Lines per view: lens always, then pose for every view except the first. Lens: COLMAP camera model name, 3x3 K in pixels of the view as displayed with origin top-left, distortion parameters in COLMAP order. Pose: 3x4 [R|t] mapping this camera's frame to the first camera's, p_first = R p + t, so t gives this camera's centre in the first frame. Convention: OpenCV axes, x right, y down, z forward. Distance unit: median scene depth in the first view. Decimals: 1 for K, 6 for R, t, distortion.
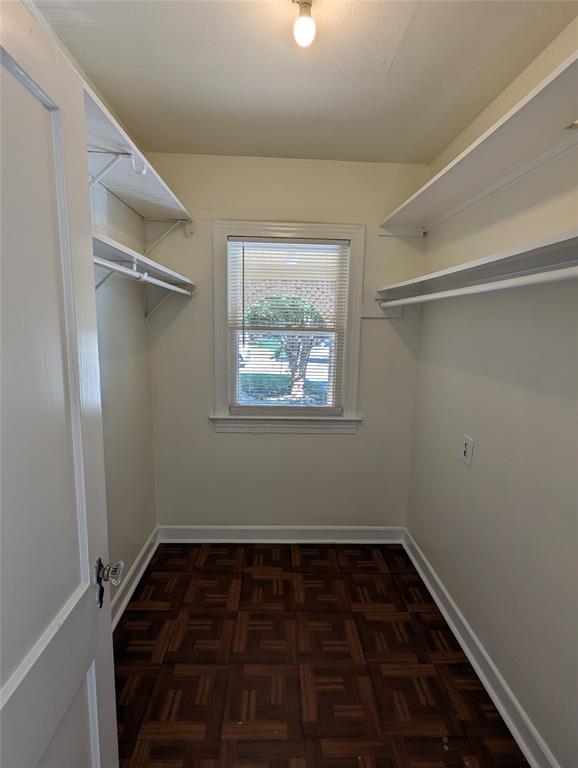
lens RADIAL K [[366.9, 0, 289.6], [0, 366.9, 380.4], [0, 0, 1]] dist [-0.003181, 0.005288]
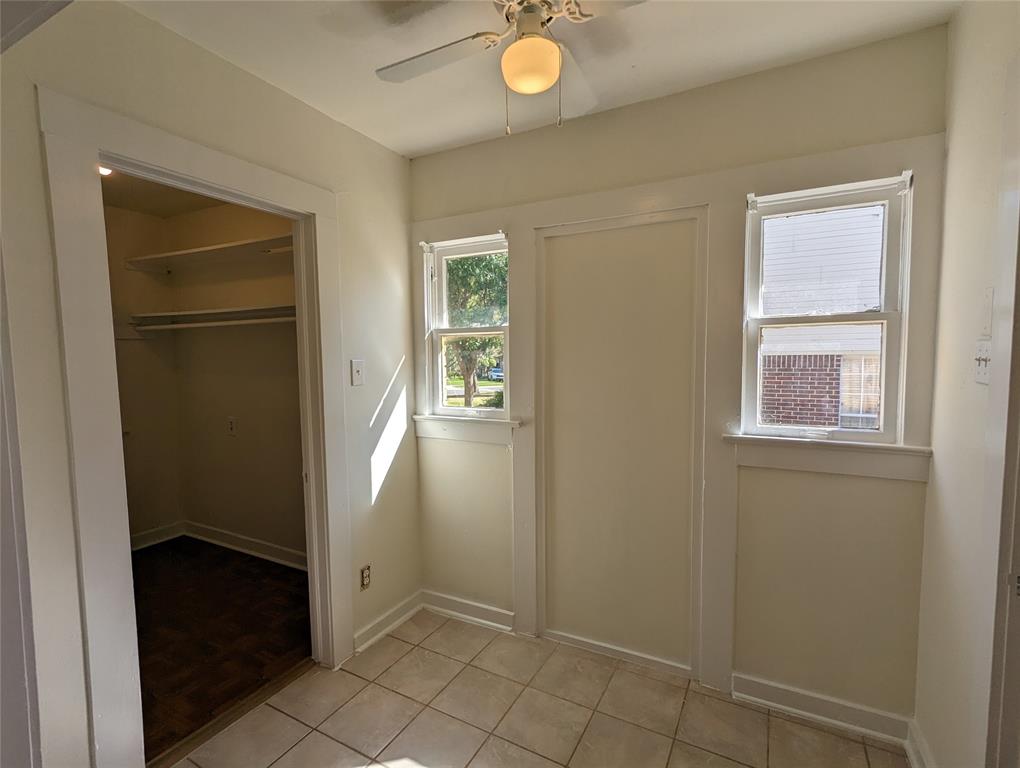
lens RADIAL K [[487.3, 0, 506.5], [0, 487.3, 386.9], [0, 0, 1]] dist [-0.003181, 0.005288]
pose [[0.506014, -0.088459, 0.857977, -0.520154], [0.140820, 0.989853, 0.019003, 0.118526], [-0.850952, 0.111205, 0.513336, -0.805117]]
